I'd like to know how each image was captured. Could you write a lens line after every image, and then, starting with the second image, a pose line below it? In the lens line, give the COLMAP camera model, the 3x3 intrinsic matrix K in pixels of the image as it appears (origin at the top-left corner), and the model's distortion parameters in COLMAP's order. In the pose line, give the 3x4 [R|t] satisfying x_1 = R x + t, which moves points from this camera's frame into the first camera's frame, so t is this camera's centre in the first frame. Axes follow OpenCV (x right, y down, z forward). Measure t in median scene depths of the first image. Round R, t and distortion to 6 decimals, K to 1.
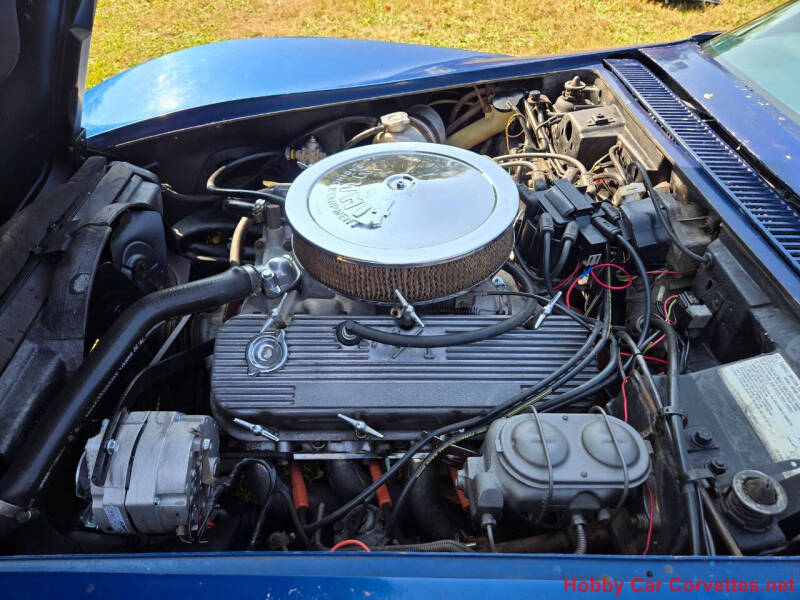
lens RADIAL K [[535.0, 0, 387.7], [0, 535.0, 308.4], [0, 0, 1]] dist [0.071535, -0.064326]
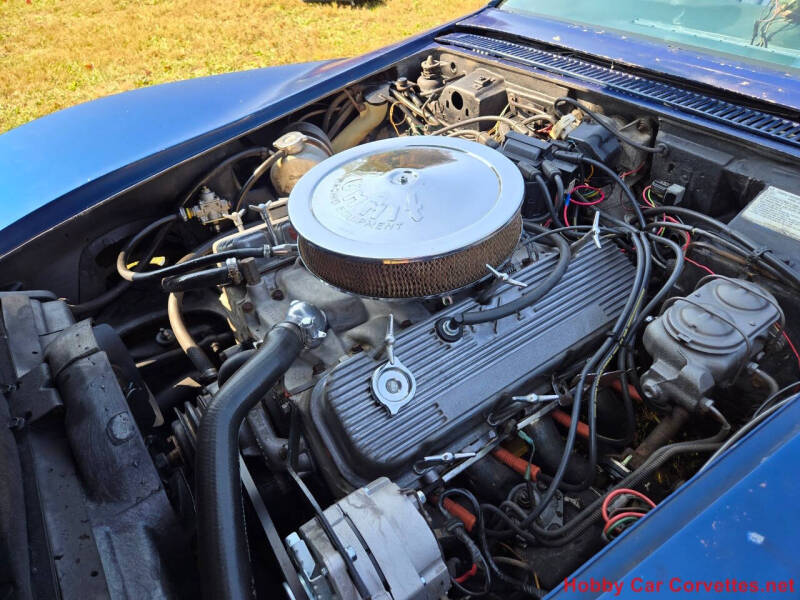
lens RADIAL K [[535.0, 0, 387.7], [0, 535.0, 308.4], [0, 0, 1]] dist [0.071535, -0.064326]
pose [[0.825227, -0.406057, 0.392578, -0.375523], [0.424195, 0.904507, 0.043875, -0.055609], [-0.372905, 0.130323, 0.918672, 0.105560]]
